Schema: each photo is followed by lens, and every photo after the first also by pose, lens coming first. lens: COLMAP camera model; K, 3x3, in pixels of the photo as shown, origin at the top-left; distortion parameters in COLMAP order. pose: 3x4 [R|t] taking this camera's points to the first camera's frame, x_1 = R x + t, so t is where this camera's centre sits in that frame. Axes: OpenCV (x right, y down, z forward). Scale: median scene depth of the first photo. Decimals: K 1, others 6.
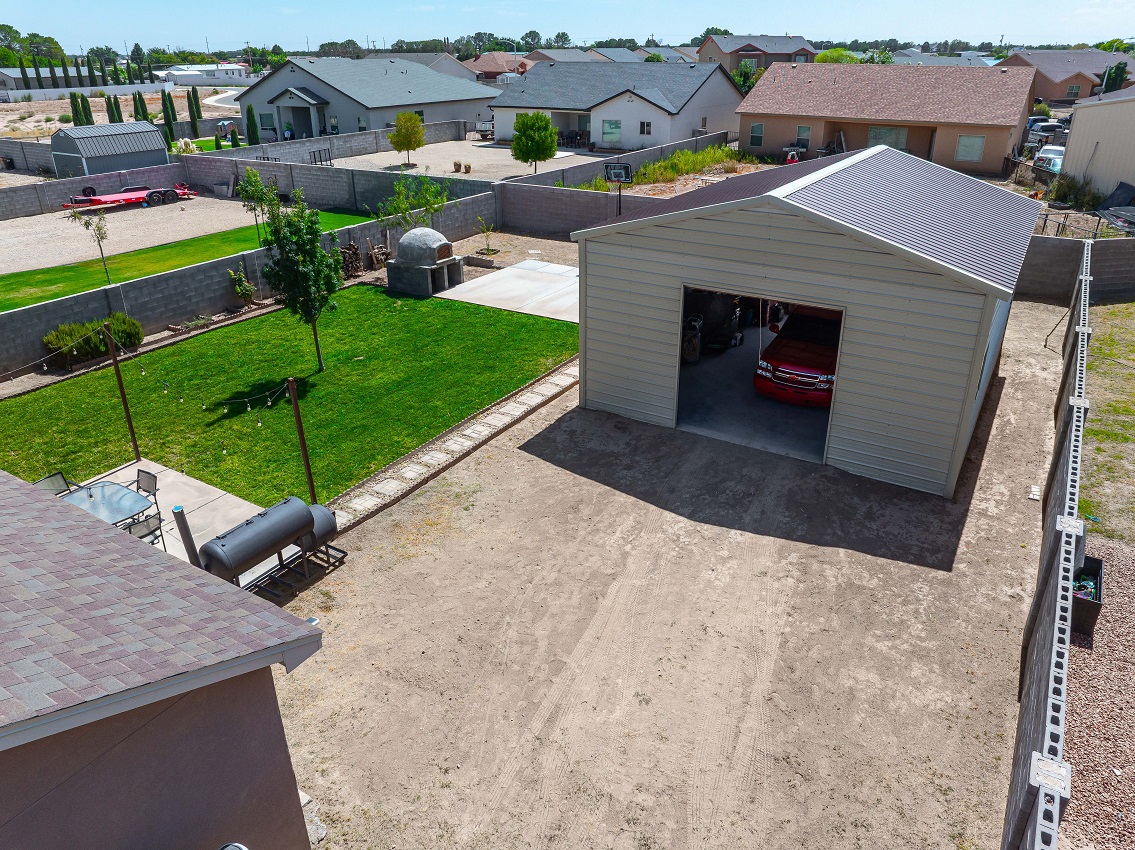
lens RADIAL K [[804.9, 0, 581.2], [0, 804.9, 403.3], [0, 0, 1]] dist [-0.042599, 0.006548]
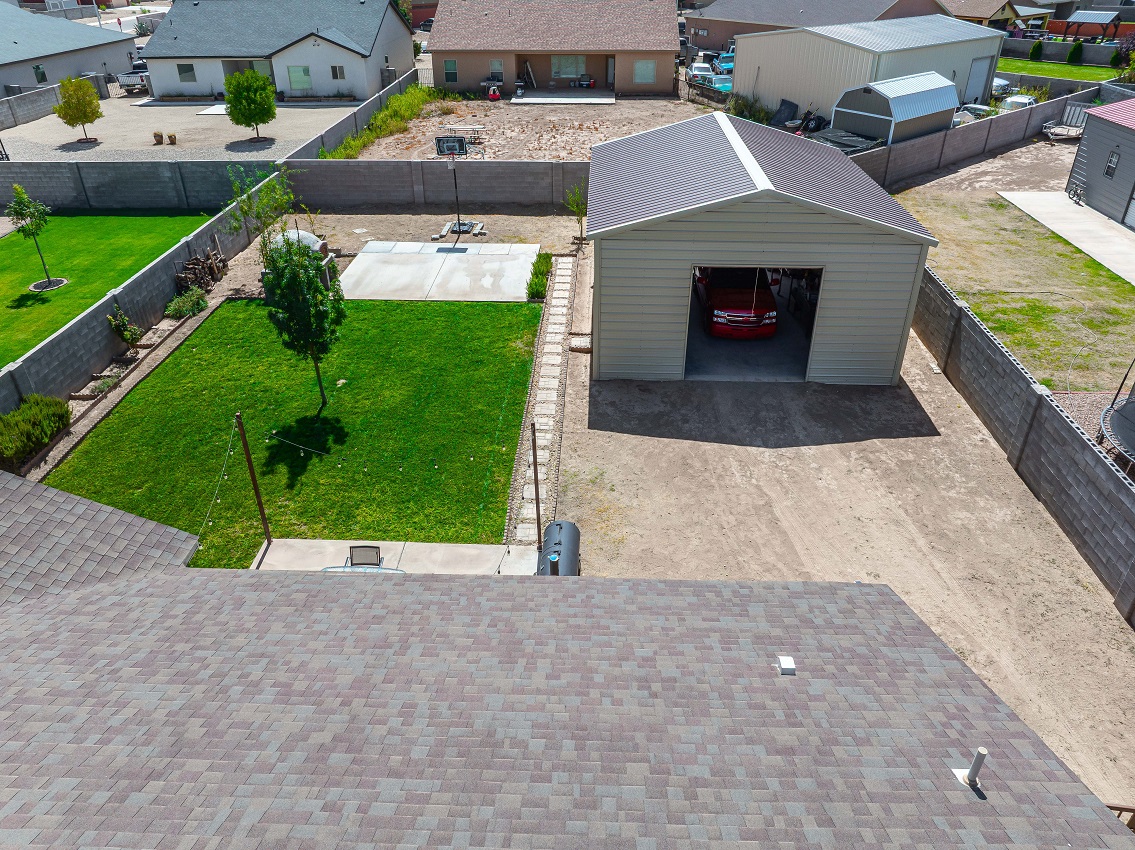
lens RADIAL K [[804.9, 0, 581.2], [0, 804.9, 403.3], [0, 0, 1]] dist [-0.042599, 0.006548]
pose [[0.874045, -0.241985, 0.421294, -0.514730], [0.195451, 0.969006, 0.151087, -0.142003], [-0.444797, -0.049715, 0.894251, -0.023202]]
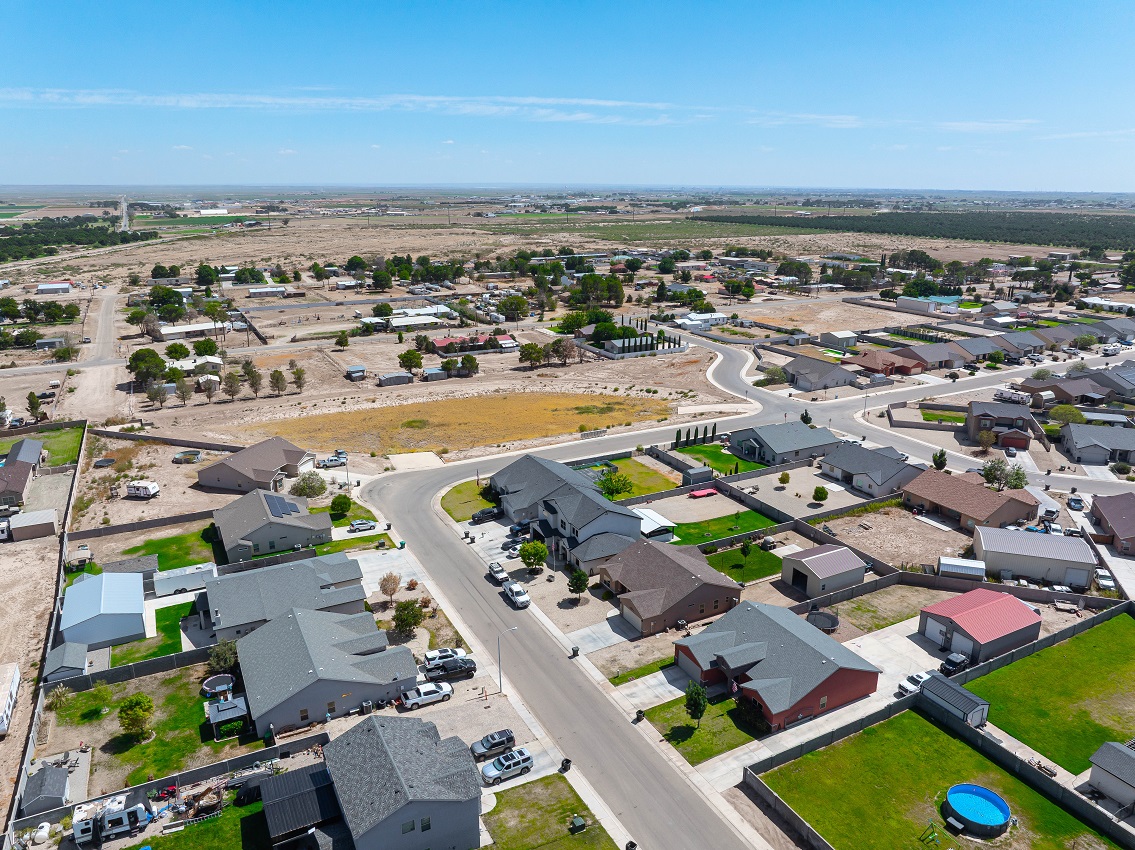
lens RADIAL K [[804.9, 0, 581.2], [0, 804.9, 403.3], [0, 0, 1]] dist [-0.042599, 0.006548]
pose [[0.860404, 0.144567, -0.488677, 1.675568], [-0.218028, 0.971152, -0.096577, -0.428906], [0.460618, 0.189641, 0.867103, -6.073983]]
